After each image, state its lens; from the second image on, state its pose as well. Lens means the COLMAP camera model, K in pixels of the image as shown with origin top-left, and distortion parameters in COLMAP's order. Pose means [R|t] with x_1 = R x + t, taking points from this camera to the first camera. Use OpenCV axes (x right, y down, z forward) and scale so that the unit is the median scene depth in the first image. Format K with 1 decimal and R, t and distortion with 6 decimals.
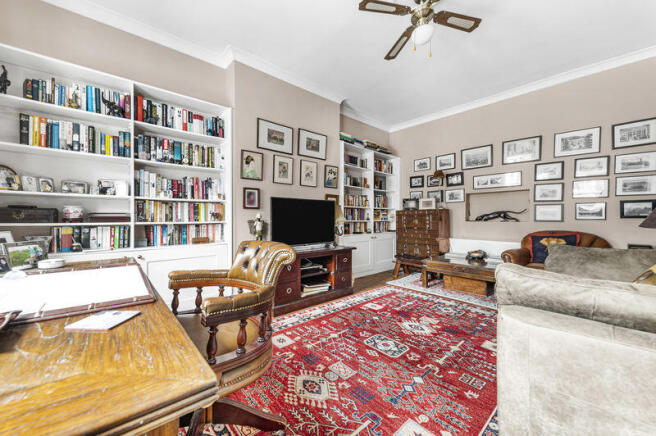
lens RADIAL K [[239.4, 0, 326.5], [0, 239.4, 219.1], [0, 0, 1]] dist [0.003869, 0.000106]
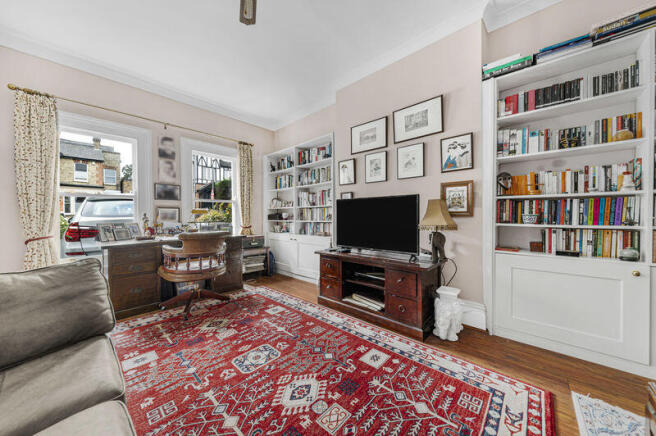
lens RADIAL K [[235.6, 0, 326.7], [0, 235.6, 217.4], [0, 0, 1]] dist [0.006723, -0.000191]
pose [[0.101195, 0.004375, -0.994857, 0.957110], [-0.002683, 0.999988, 0.004125, -0.017415], [0.994863, 0.002252, 0.101206, 0.952381]]
